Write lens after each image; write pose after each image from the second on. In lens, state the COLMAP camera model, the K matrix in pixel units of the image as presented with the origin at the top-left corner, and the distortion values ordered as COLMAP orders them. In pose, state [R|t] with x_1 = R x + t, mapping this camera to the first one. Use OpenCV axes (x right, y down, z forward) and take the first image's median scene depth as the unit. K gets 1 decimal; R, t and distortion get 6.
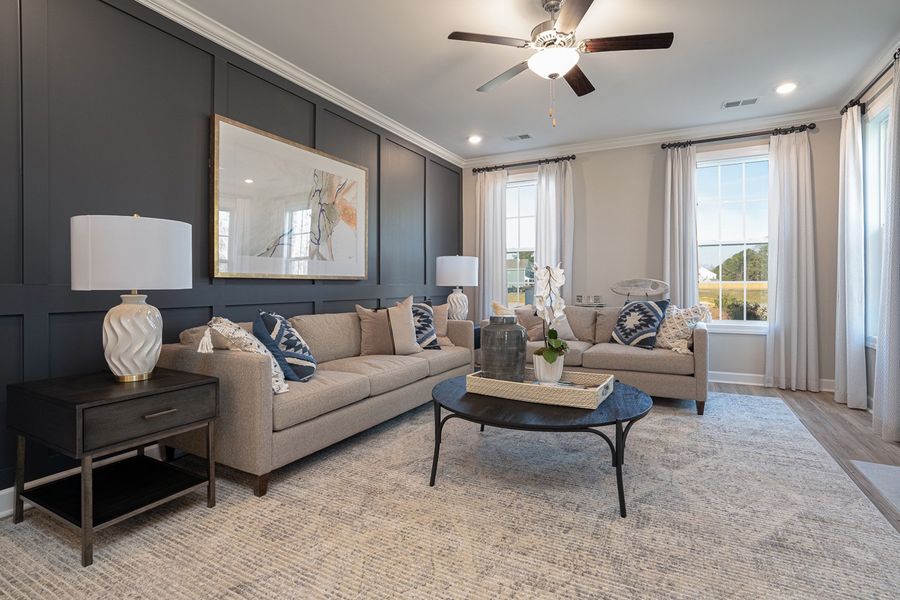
lens RADIAL K [[448.0, 0, 446.9], [0, 448.0, 279.1], [0, 0, 1]] dist [-0.000877, 0.000979]
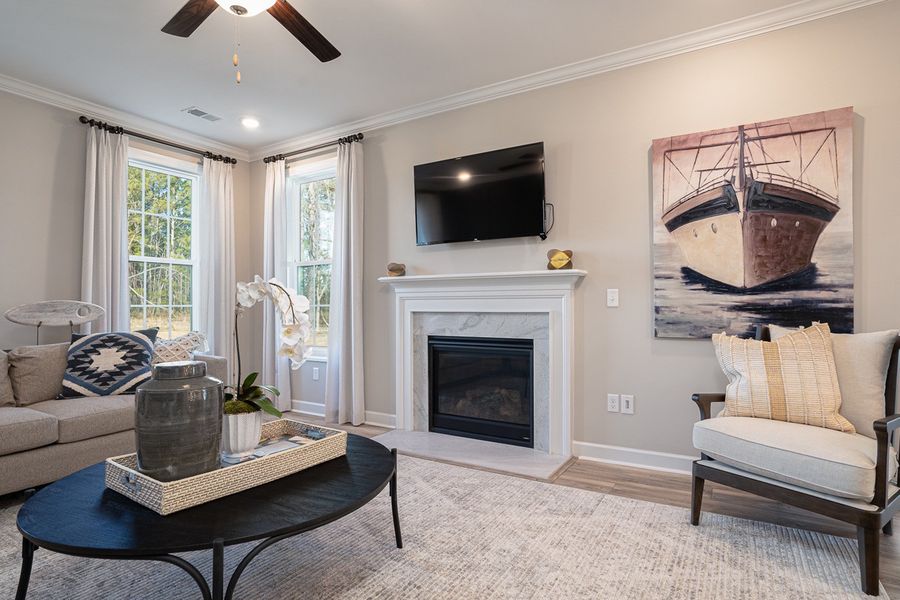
lens RADIAL K [[466.1, 0, 484.0], [0, 466.1, 300.6], [0, 0, 1]] dist [-0.004601, 0.000115]
pose [[0.044755, 0.011937, 0.998927, -0.290832], [-0.007450, 0.999905, -0.011615, 0.003006], [-0.998970, -0.006922, 0.044840, 0.369287]]
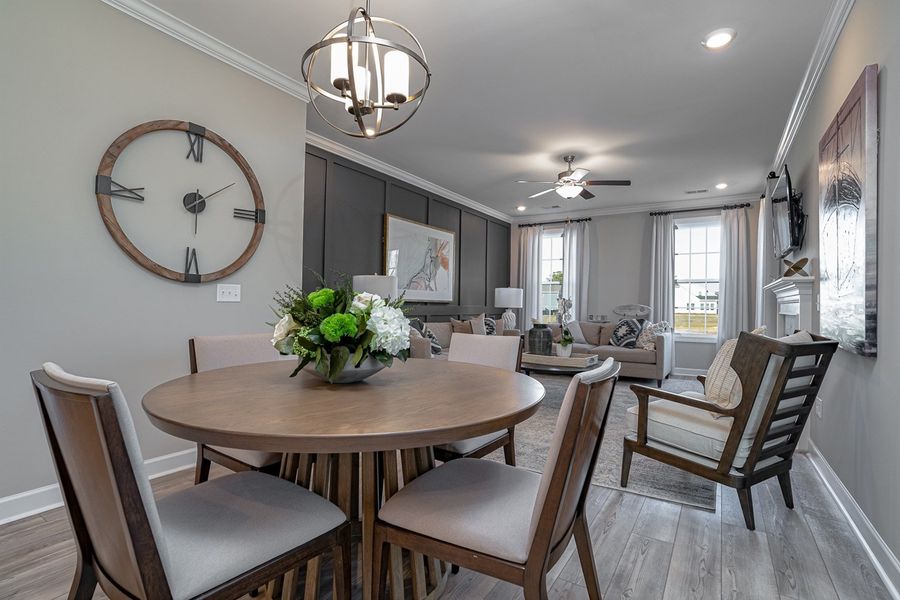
lens RADIAL K [[443.6, 0, 459.8], [0, 443.6, 305.0], [0, 0, 1]] dist [-0.000376, 0.000066]
pose [[0.998869, 0.014377, -0.045320, -0.084725], [-0.013964, 0.999858, 0.009419, -0.005544], [0.045448, -0.008775, 0.998928, -0.571298]]
